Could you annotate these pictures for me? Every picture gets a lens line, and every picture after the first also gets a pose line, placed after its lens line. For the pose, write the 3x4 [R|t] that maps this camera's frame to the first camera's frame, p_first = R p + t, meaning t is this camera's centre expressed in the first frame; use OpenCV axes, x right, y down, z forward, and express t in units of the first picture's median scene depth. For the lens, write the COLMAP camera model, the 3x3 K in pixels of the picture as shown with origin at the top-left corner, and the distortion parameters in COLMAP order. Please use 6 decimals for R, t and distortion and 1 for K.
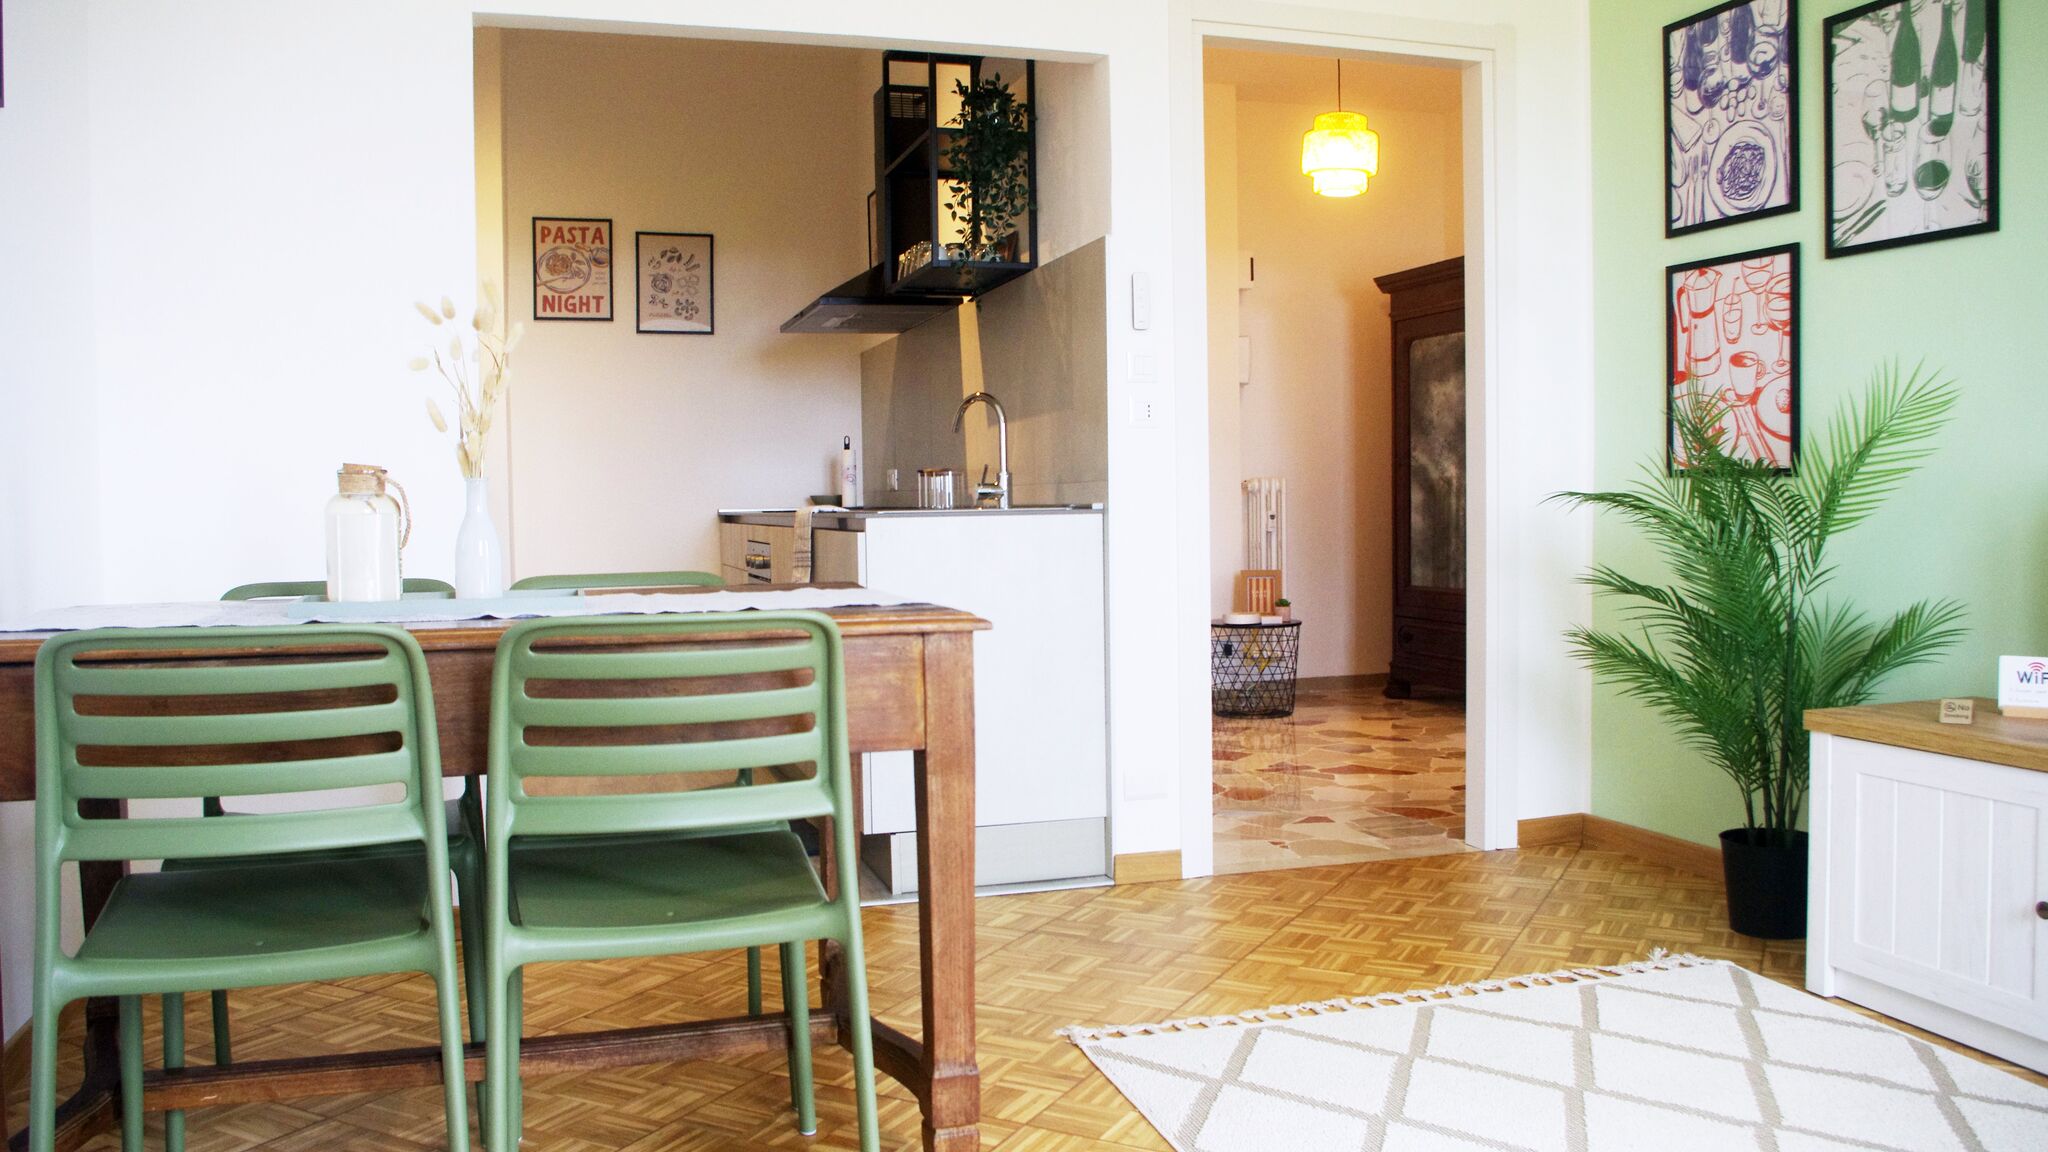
lens RADIAL K [[1583.6, 0, 998.2], [0, 1583.6, 576.0], [0, 0, 1]] dist [-0.091501, 0.037607]
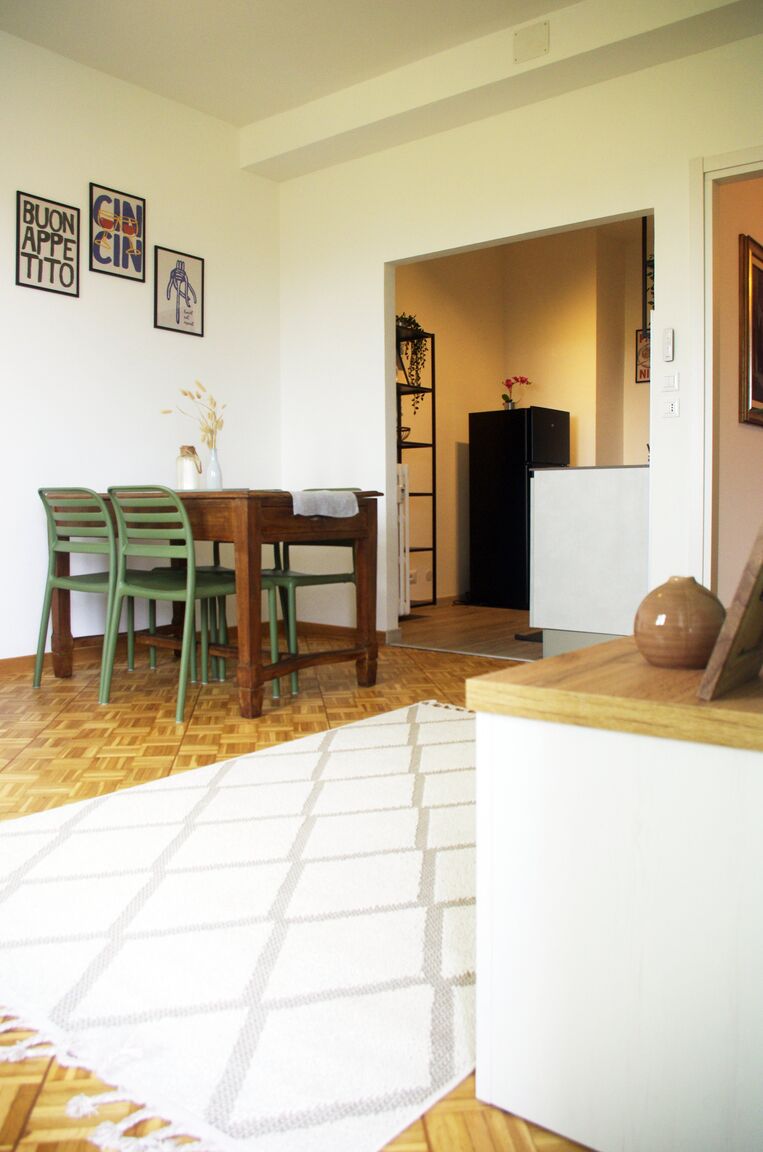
lens RADIAL K [[893.4, 0, 381.2], [0, 893.4, 564.0], [0, 0, 1]] dist [-0.092519, 0.044204]
pose [[0.574521, 0.066048, -0.815820, 0.719937], [-0.042853, 0.997799, 0.050602, 0.032298], [0.817367, 0.005889, 0.576087, 0.178062]]
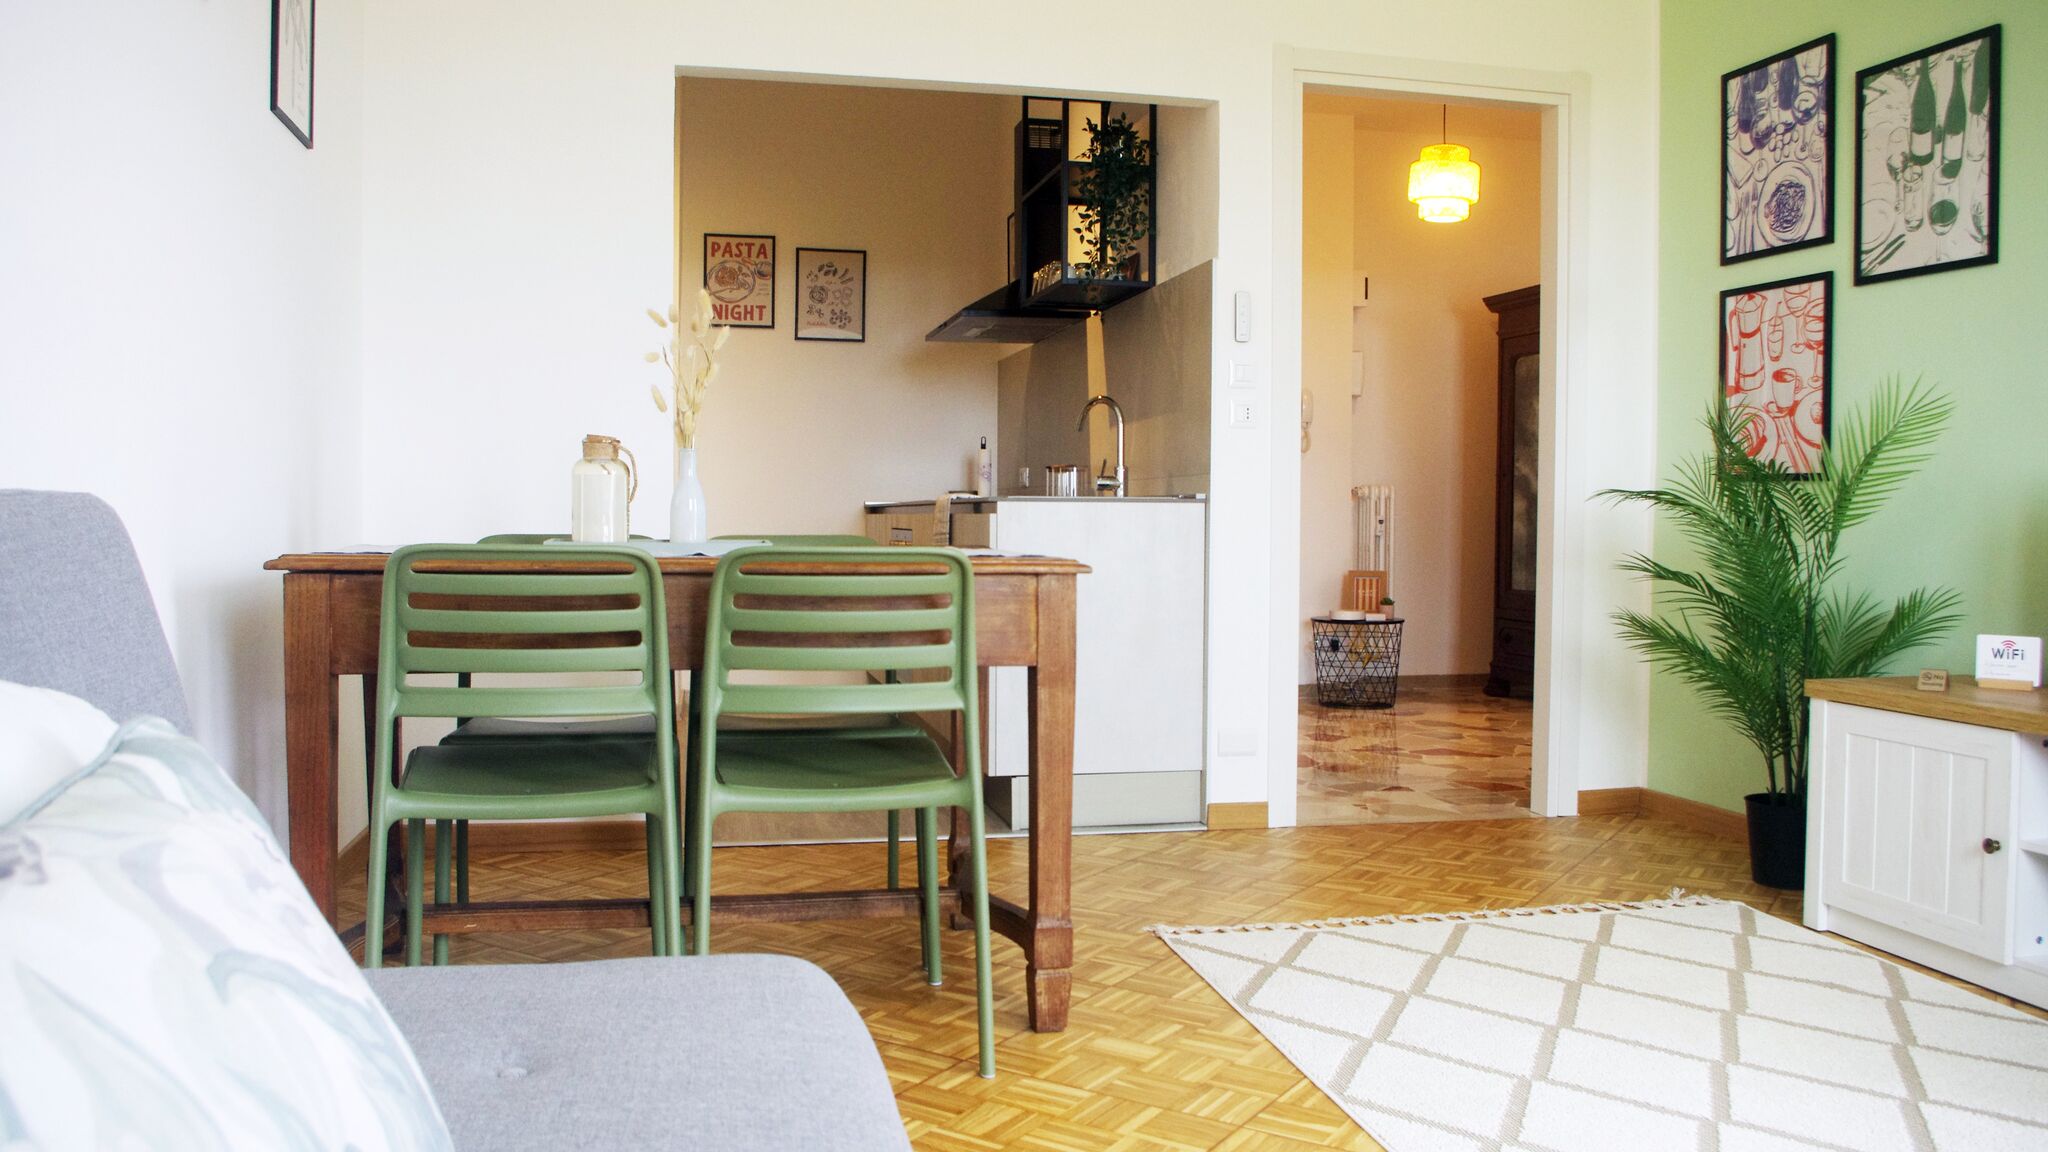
lens RADIAL K [[1585.6, 0, 1003.0], [0, 1585.6, 576.0], [0, 0, 1]] dist [-0.090692, 0.039755]
pose [[0.996349, 0.024674, -0.081733, 0.015854], [-0.025358, 0.999652, -0.007337, 0.025554], [0.081523, 0.009383, 0.996627, -0.147293]]
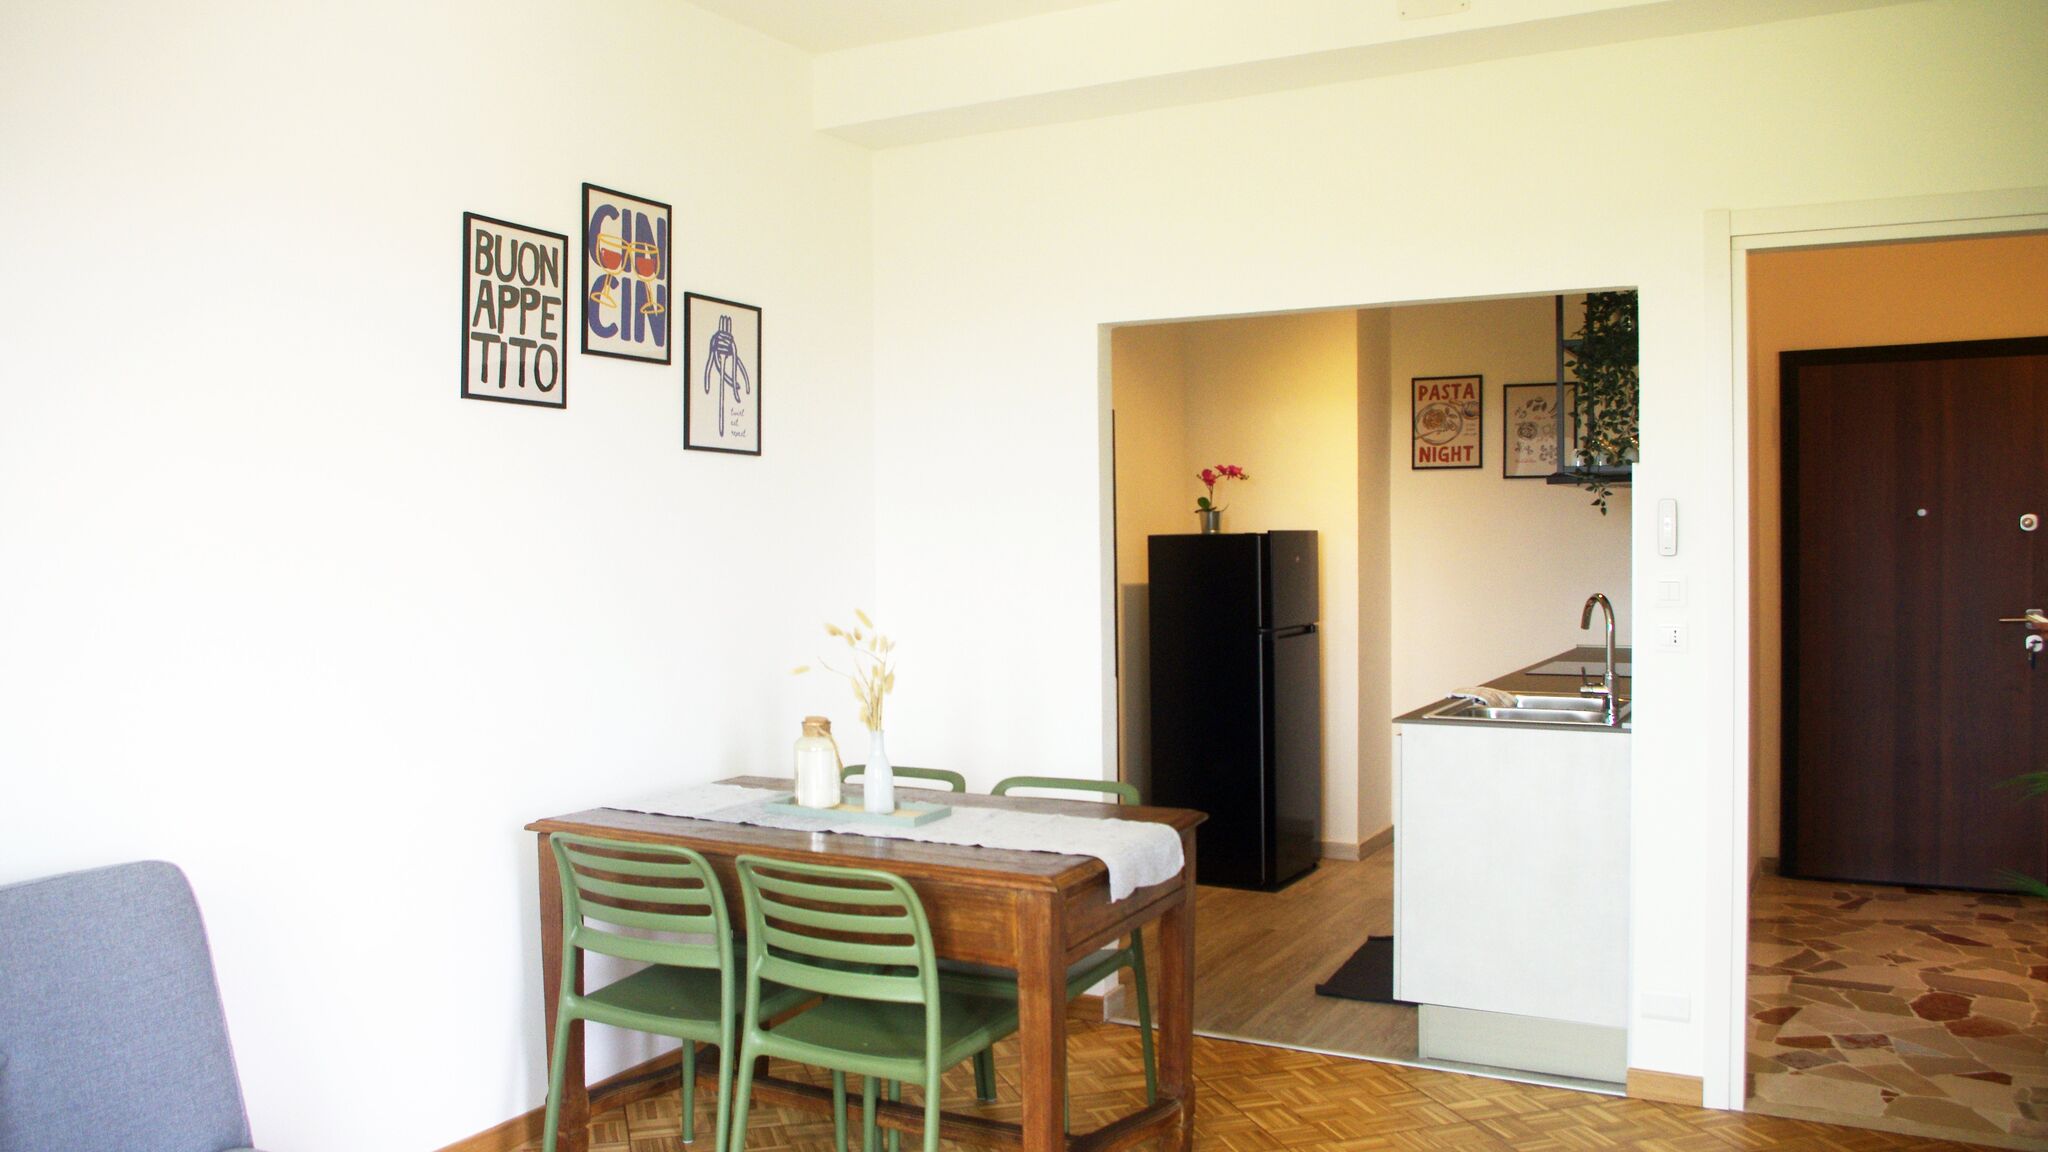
lens RADIAL K [[1585.3, 0, 1001.1], [0, 1585.3, 574.6], [0, 0, 1]] dist [-0.089235, 0.040731]
pose [[0.701689, 0.024850, -0.712050, 0.502072], [-0.034907, 0.999390, 0.000479, -0.129758], [0.711628, 0.024520, 0.702128, -0.001439]]
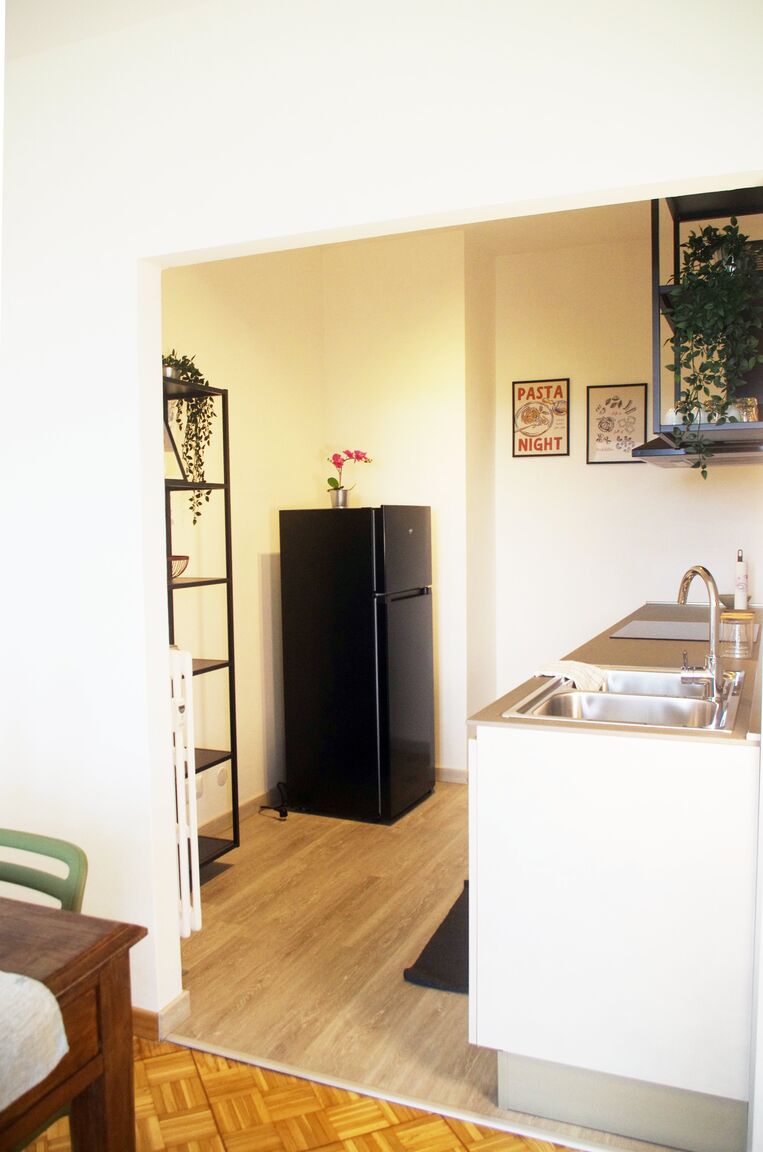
lens RADIAL K [[905.4, 0, 386.2], [0, 905.4, 569.8], [0, 0, 1]] dist [-0.080851, 0.007848]
pose [[0.768896, 0.040725, -0.638076, 0.207789], [-0.030510, 0.999170, 0.027006, -0.137903], [0.638645, -0.001297, 0.769500, 0.535857]]
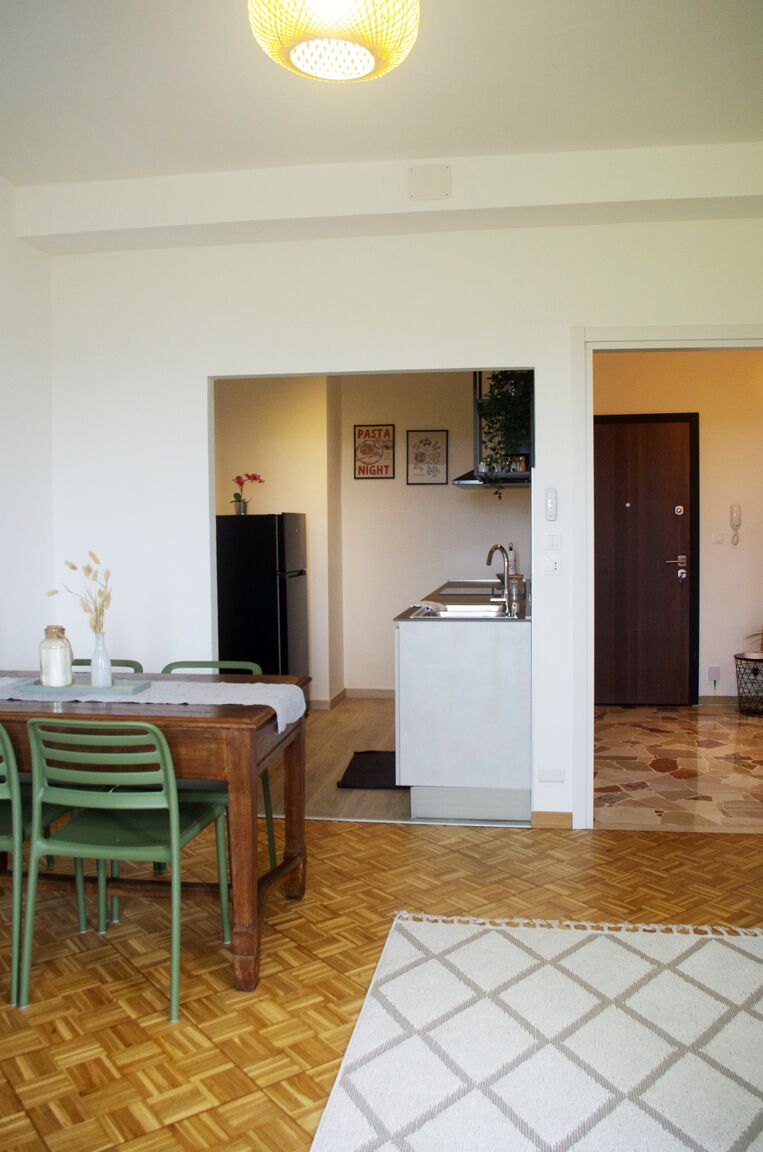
lens RADIAL K [[939.1, 0, 385.3], [0, 939.1, 564.2], [0, 0, 1]] dist [-0.093834, 0.043380]
pose [[0.907991, 0.024310, -0.418284, 0.363608], [-0.025592, 0.999669, 0.002545, -0.104811], [0.418208, 0.008394, 0.908313, -0.037735]]
